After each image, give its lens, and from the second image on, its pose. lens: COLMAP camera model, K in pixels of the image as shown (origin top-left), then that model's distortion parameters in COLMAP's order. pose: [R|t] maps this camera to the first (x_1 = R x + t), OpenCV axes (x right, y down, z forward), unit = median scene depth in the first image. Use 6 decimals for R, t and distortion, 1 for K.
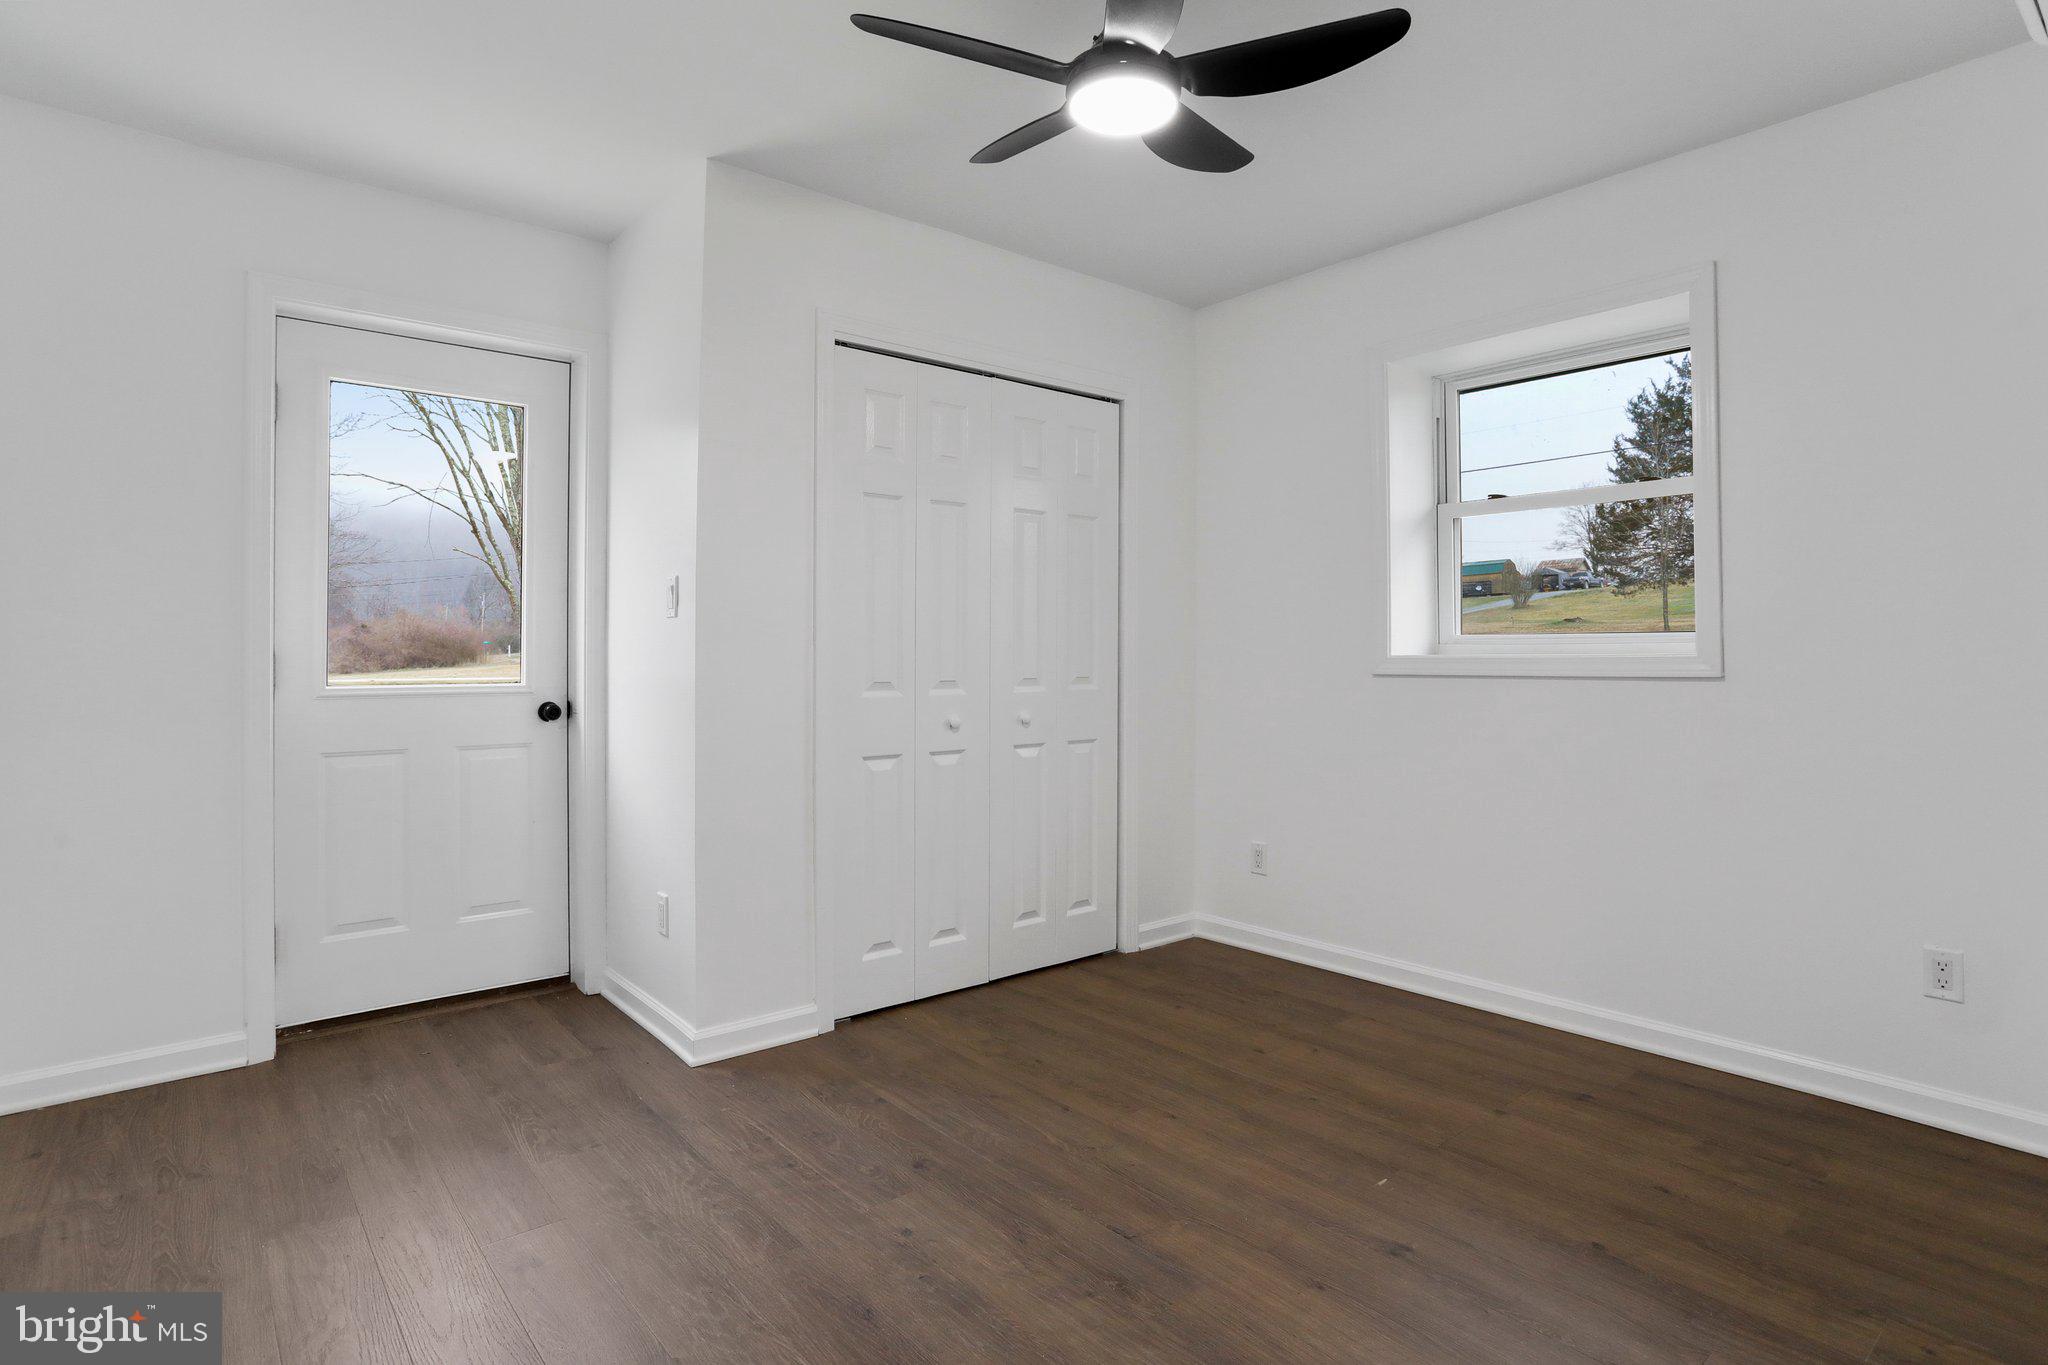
lens RADIAL K [[1057.9, 0, 1041.4], [0, 1057.9, 649.8], [0, 0, 1]] dist [-0.055514, 0.026777]
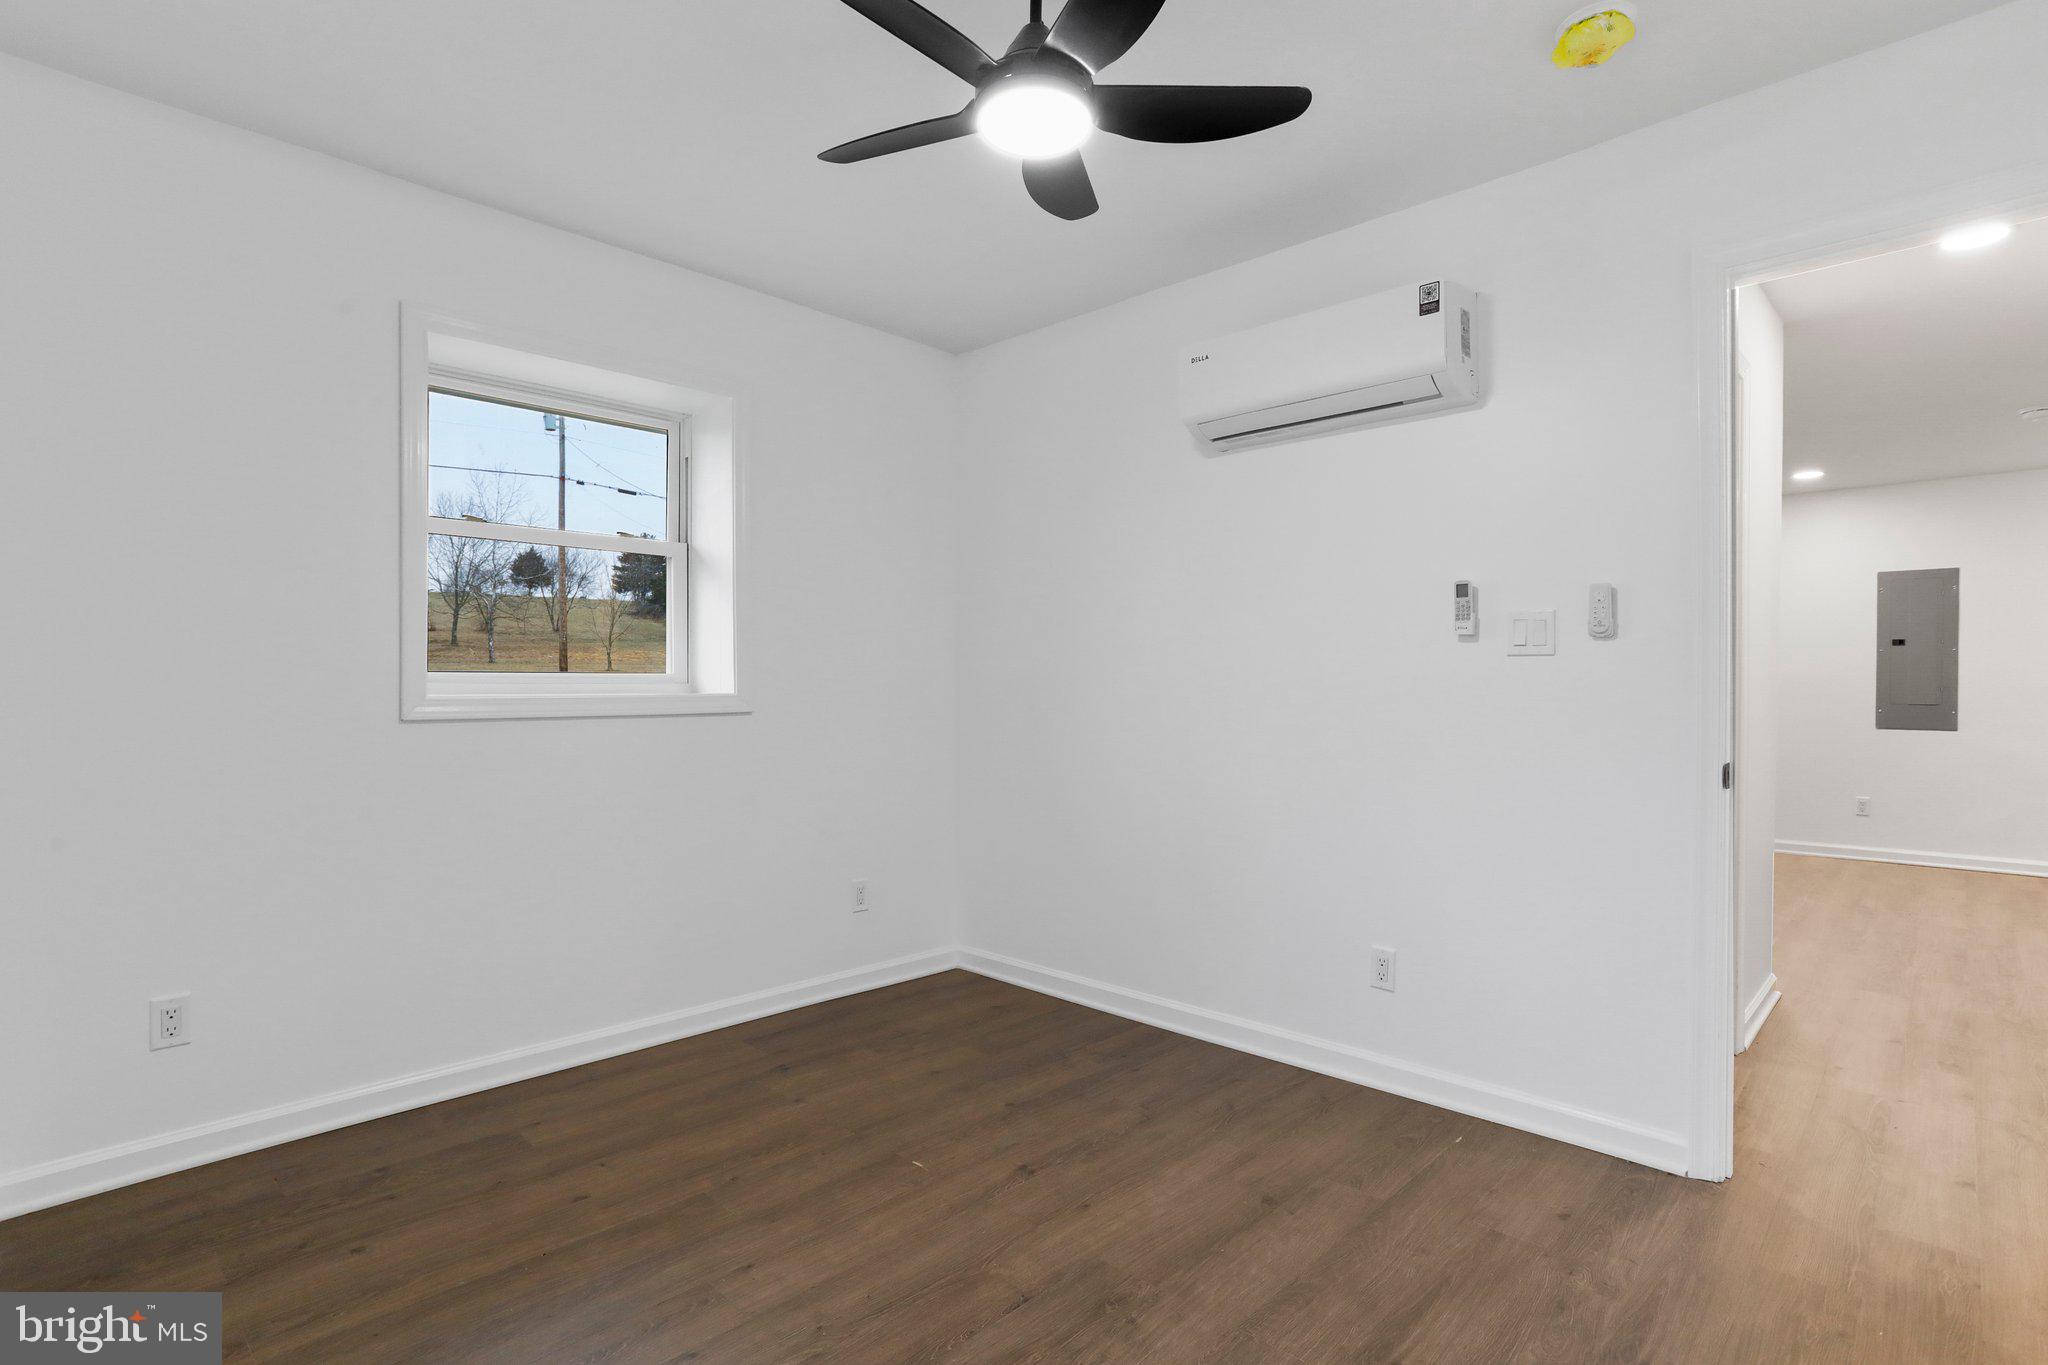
lens RADIAL K [[1011.8, 0, 1024.0], [0, 1011.8, 682.5], [0, 0, 1]] dist [-0.060358, 0.035090]
pose [[-0.092877, 0.004057, 0.995669, -0.591185], [-0.002458, 0.999988, -0.004304, -0.003005], [-0.995675, -0.002847, -0.092866, 0.768830]]
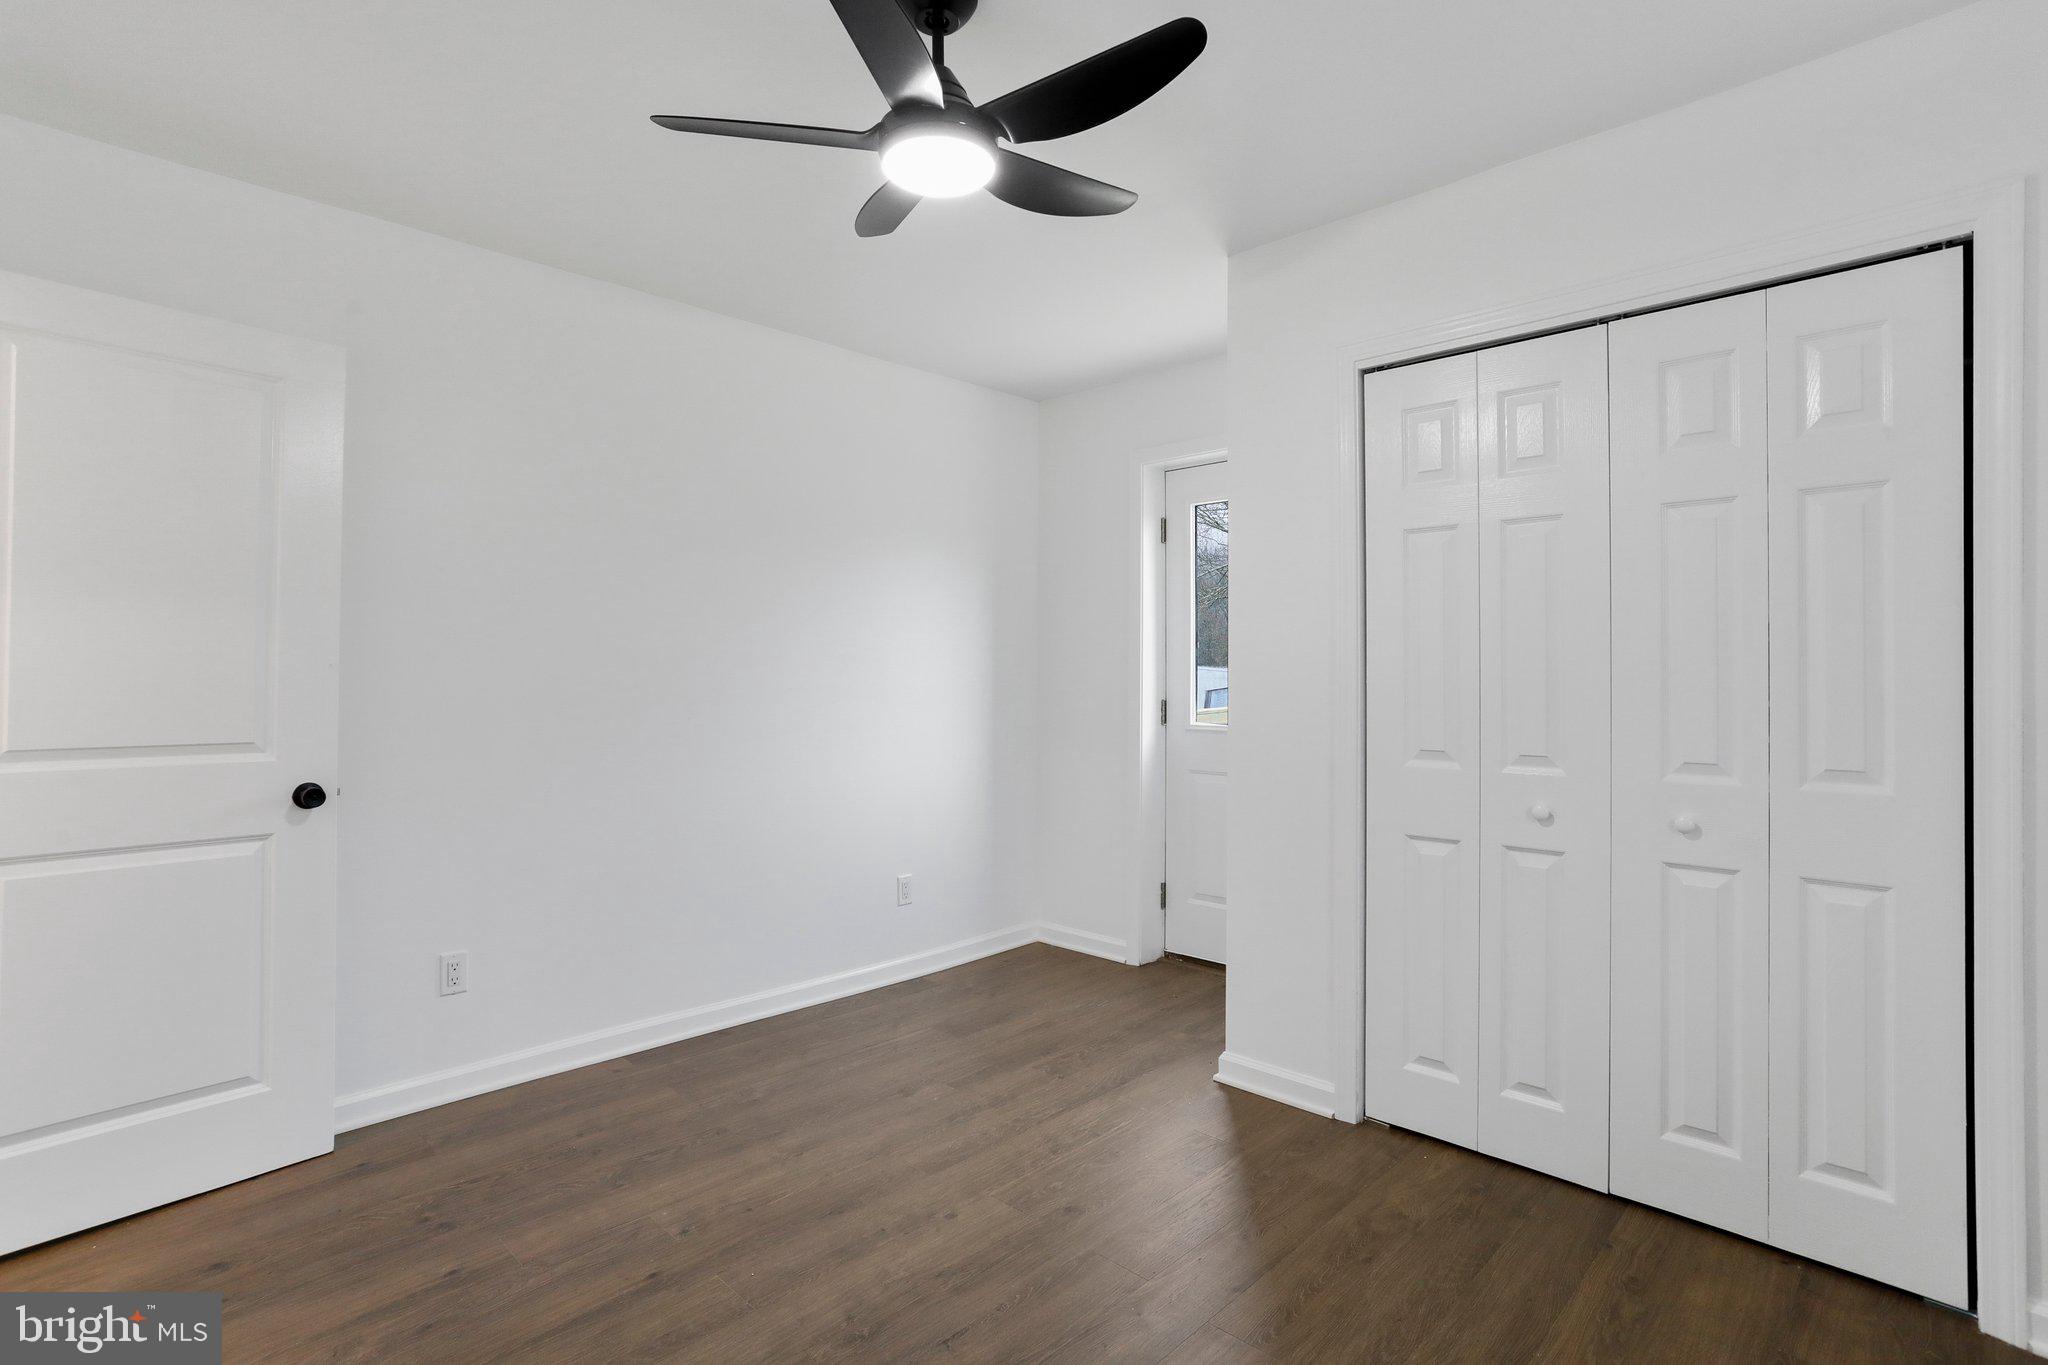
lens RADIAL K [[992.6, 0, 1025.8], [0, 992.6, 671.8], [0, 0, 1]] dist [-0.060118, 0.032185]
pose [[0.087246, -0.001714, -0.996185, 0.693428], [0.002597, 0.999996, -0.001493, -0.036675], [0.996183, -0.002457, 0.087250, 0.703845]]
